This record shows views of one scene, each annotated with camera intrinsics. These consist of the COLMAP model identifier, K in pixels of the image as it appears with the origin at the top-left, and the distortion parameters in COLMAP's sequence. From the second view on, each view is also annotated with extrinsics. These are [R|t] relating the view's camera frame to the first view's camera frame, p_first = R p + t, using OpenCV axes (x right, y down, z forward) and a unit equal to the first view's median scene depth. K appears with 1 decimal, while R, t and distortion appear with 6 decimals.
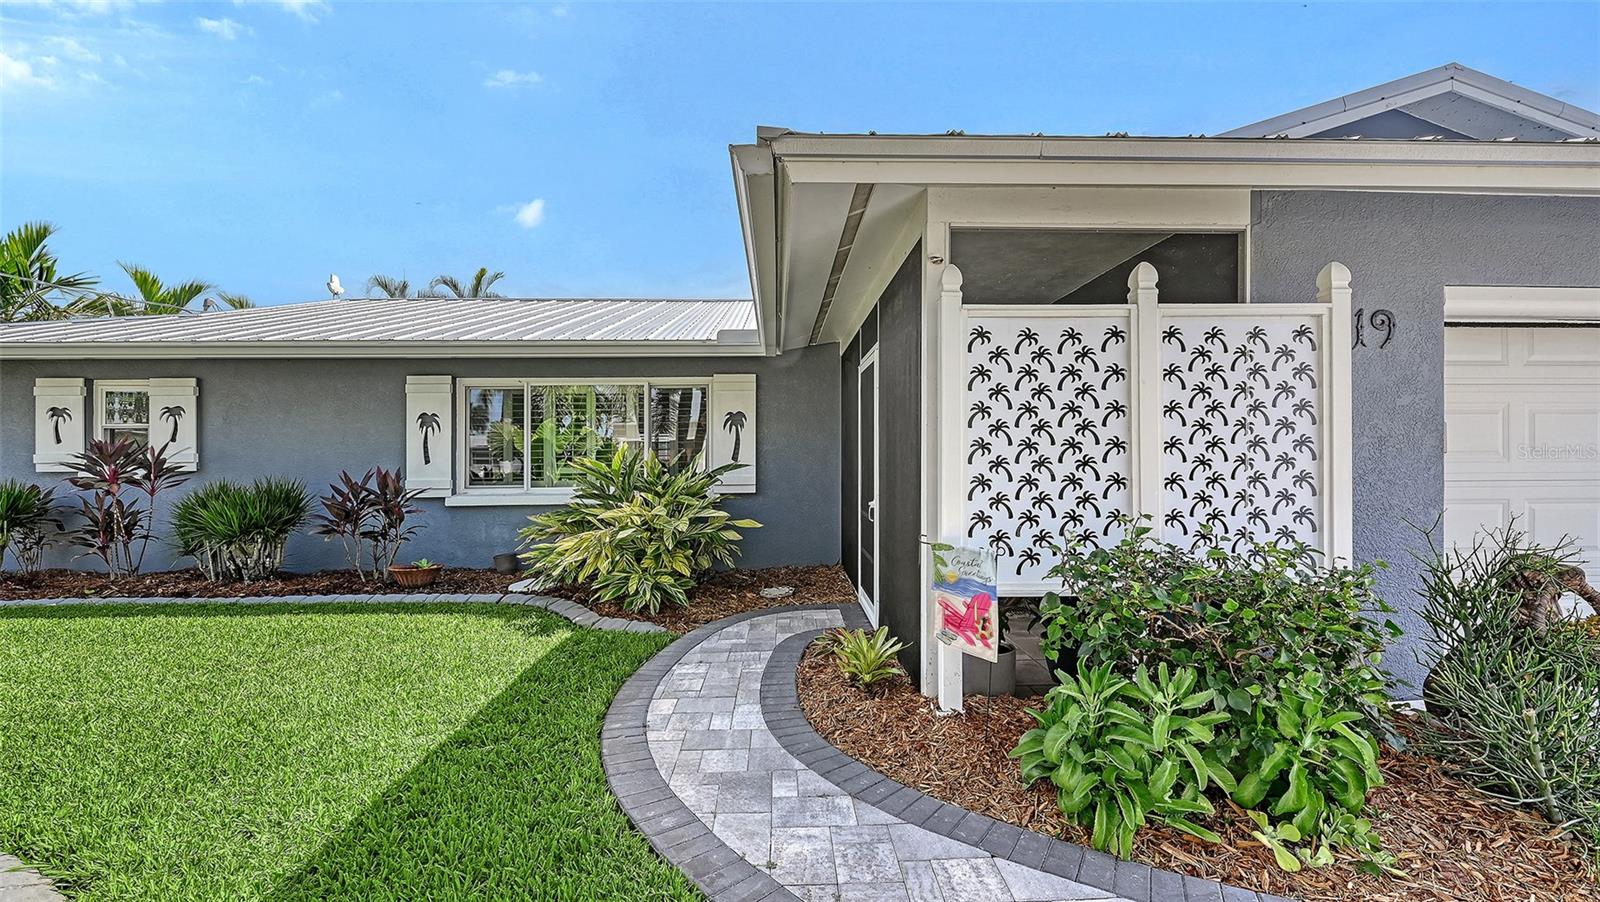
lens RADIAL K [[640.6, 0, 803.8], [0, 640.6, 459.6], [0, 0, 1]] dist [0.000225, 0.000028]
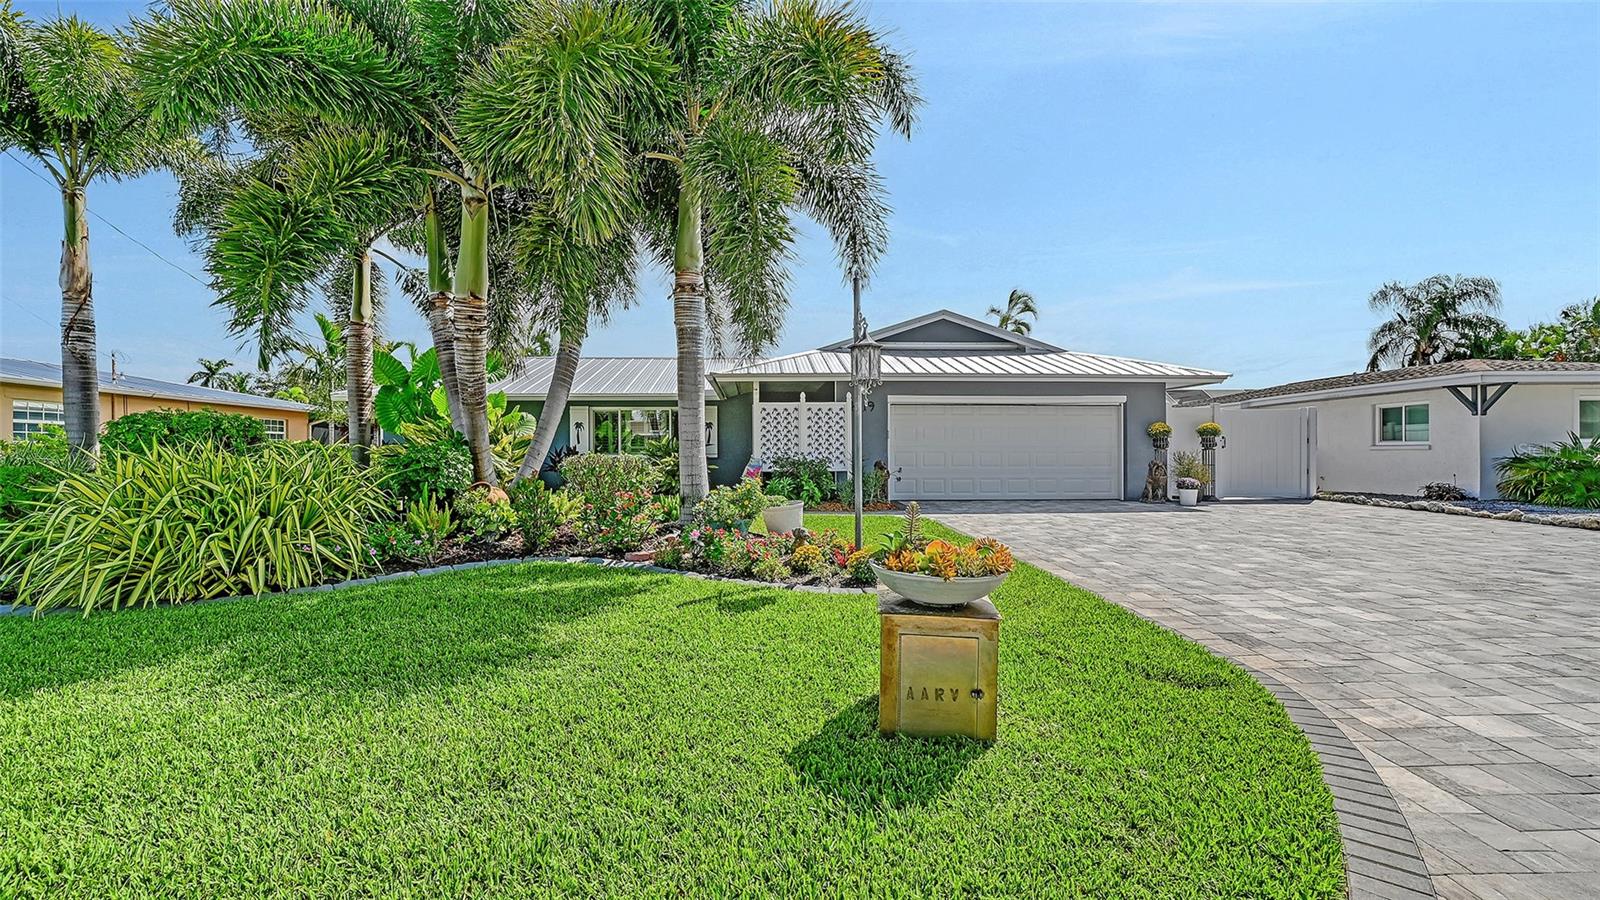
lens RADIAL K [[640.6, 0, 803.8], [0, 640.6, 458.6], [0, 0, 1]] dist [0.000225, 0.000028]
pose [[0.999777, 0.000614, 0.021091, 0.405968], [-0.000815, 0.999954, 0.009517, 0.077725], [-0.021084, -0.009532, 0.999732, -2.878220]]
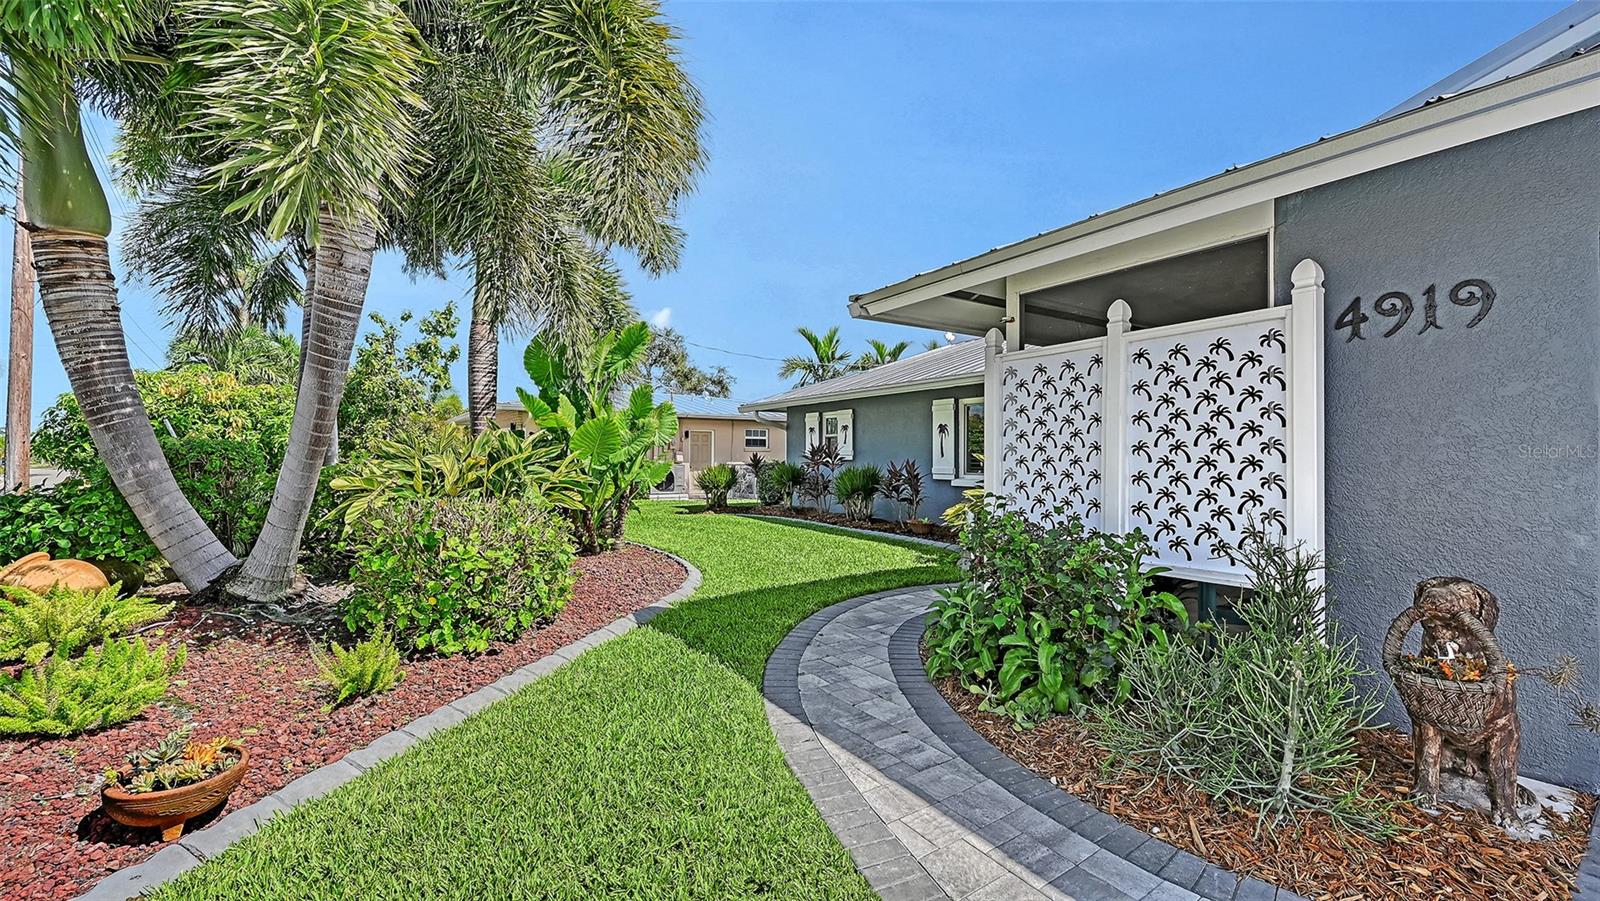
lens RADIAL K [[649.5, 0, 811.0], [0, 649.5, 452.5], [0, 0, 1]] dist [-0.001056, -0.000070]
pose [[0.521852, 0.005154, -0.853020, 1.164638], [-0.007179, 0.999973, 0.001650, -0.010239], [0.853006, 0.005263, 0.521875, -0.142957]]
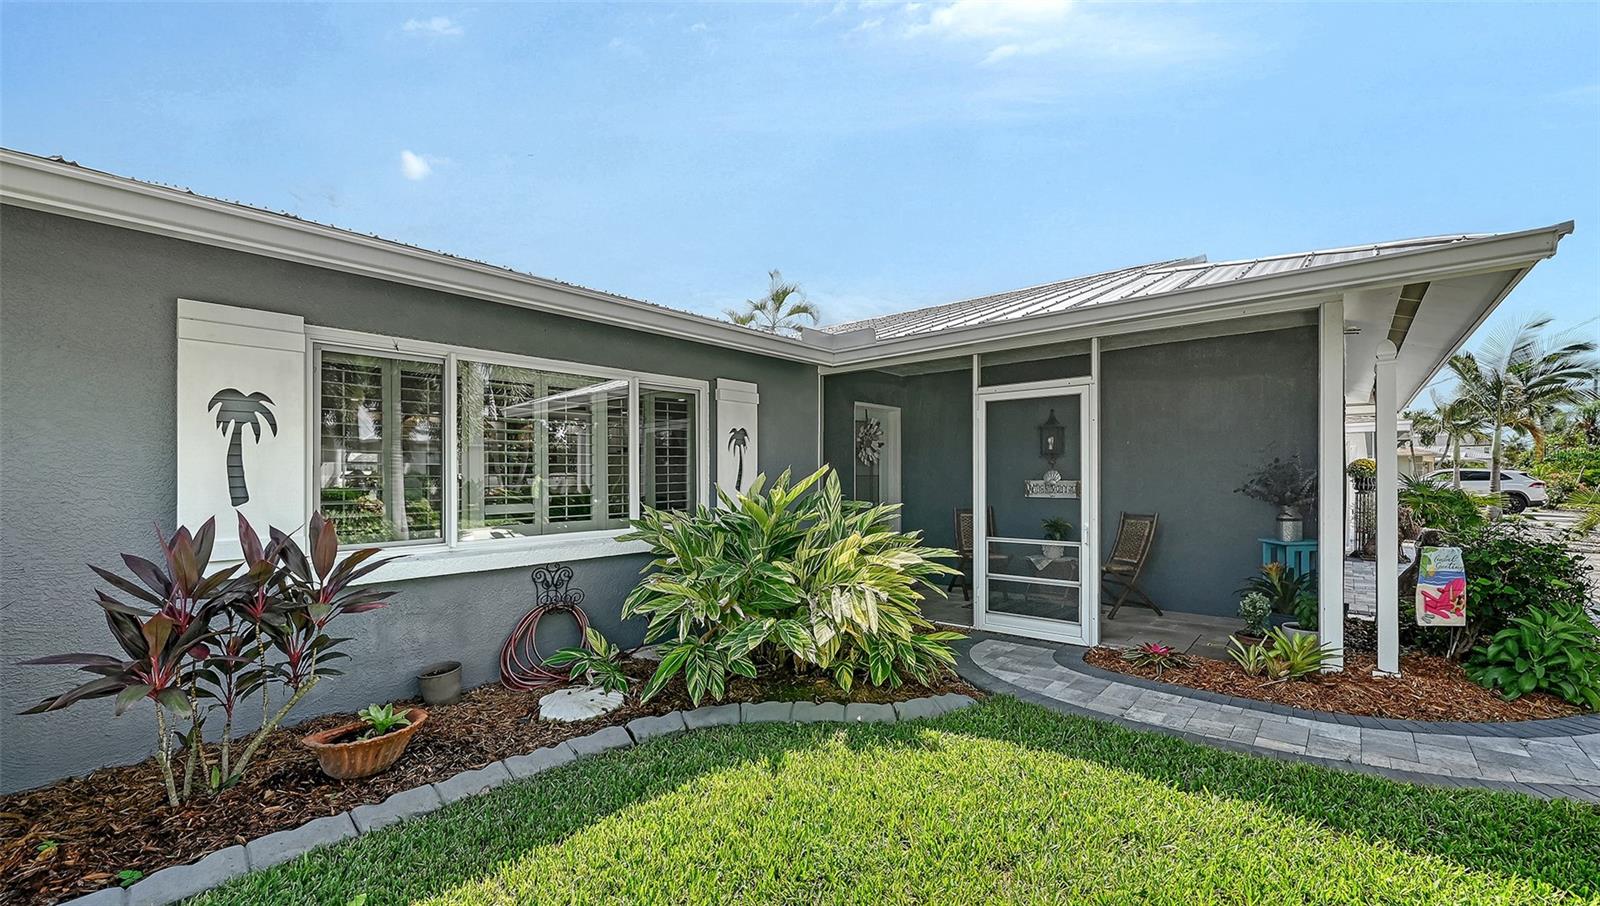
lens RADIAL K [[648.1, 0, 799.9], [0, 648.1, 477.1], [0, 0, 1]] dist [0.001302, 0.000100]
pose [[0.669611, -0.000909, 0.742711, -1.369862], [0.003804, 0.999990, -0.002205, -0.022091], [-0.742702, 0.004302, 0.669608, 0.841923]]
